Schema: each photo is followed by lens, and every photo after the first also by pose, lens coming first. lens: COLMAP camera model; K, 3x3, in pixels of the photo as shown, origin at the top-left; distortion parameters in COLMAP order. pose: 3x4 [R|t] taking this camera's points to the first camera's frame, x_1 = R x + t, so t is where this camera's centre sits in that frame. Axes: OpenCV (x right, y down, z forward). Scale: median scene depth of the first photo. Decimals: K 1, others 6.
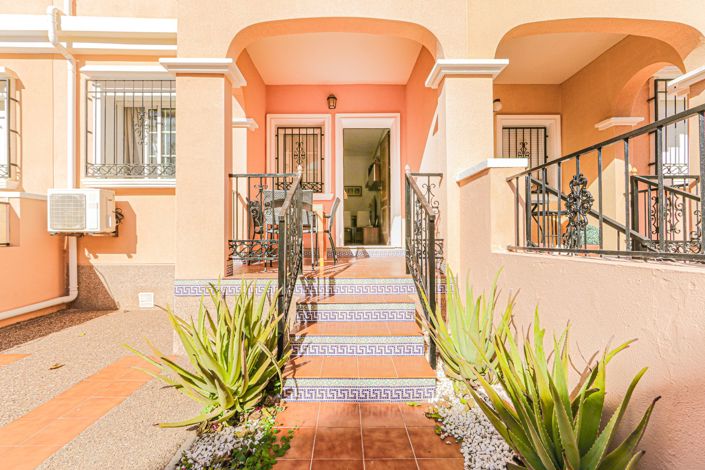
lens RADIAL K [[323.3, 0, 346.6], [0, 323.3, 235.8], [0, 0, 1]] dist [-0.003460, 0.003454]
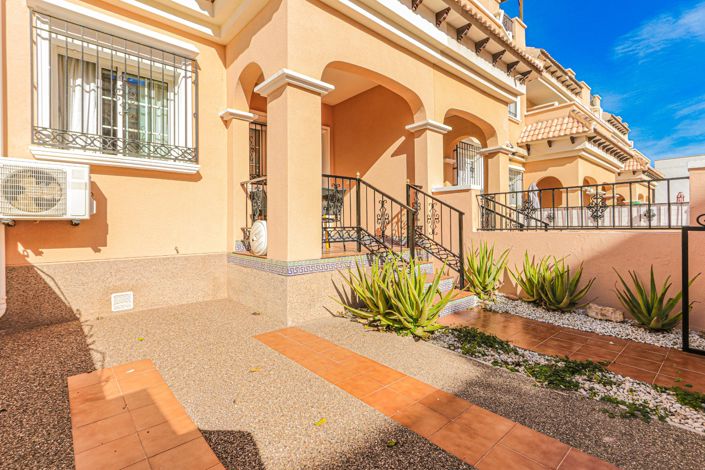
lens RADIAL K [[323.3, 0, 350.3], [0, 323.3, 228.4], [0, 0, 1]] dist [-0.003460, 0.003454]
pose [[0.756571, -0.011657, 0.653807, -0.718749], [0.006989, 0.999928, 0.009740, 0.006098], [-0.653874, -0.002800, 0.756598, -0.015995]]
